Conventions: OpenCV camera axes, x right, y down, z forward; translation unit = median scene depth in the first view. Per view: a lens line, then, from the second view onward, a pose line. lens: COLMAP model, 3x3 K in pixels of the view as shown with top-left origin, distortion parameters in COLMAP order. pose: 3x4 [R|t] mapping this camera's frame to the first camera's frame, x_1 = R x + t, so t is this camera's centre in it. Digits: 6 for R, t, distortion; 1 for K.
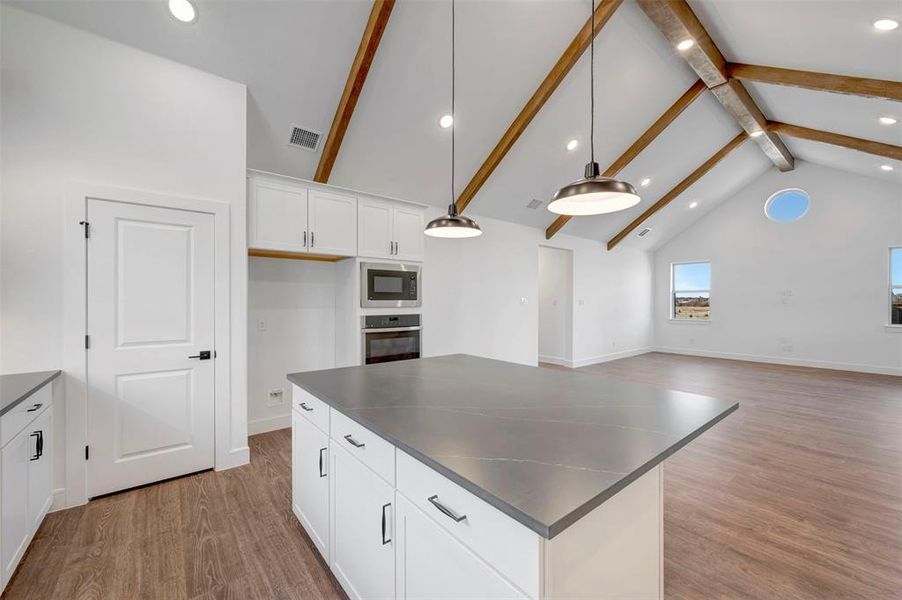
lens RADIAL K [[358.9, 0, 452.7], [0, 358.9, 304.3], [0, 0, 1]] dist [-0.000036, -0.000154]
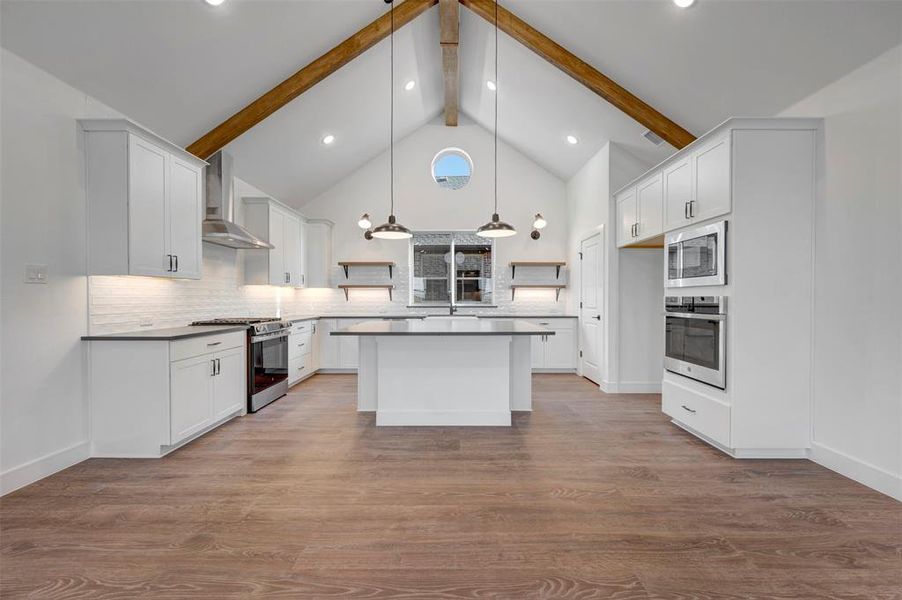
lens RADIAL K [[359.3, 0, 454.4], [0, 359.3, 306.6], [0, 0, 1]] dist [0.010978, 0.000004]
pose [[-0.637987, 0.017625, -0.769846, 1.328047], [-0.006233, 0.999587, 0.028050, 0.058590], [0.770022, 0.022694, -0.637613, 1.954268]]
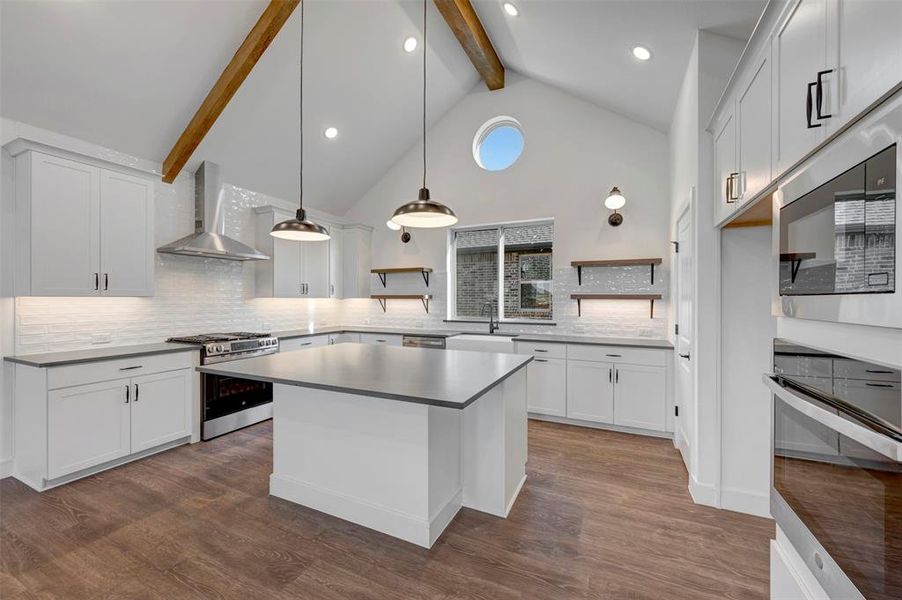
lens RADIAL K [[358.9, 0, 452.7], [0, 358.9, 304.3], [0, 0, 1]] dist [-0.000036, -0.000154]
pose [[-0.904713, 0.002943, -0.426012, 0.342413], [-0.006594, 0.999760, 0.020911, -0.013390], [0.425971, 0.021728, -0.904476, 1.986754]]
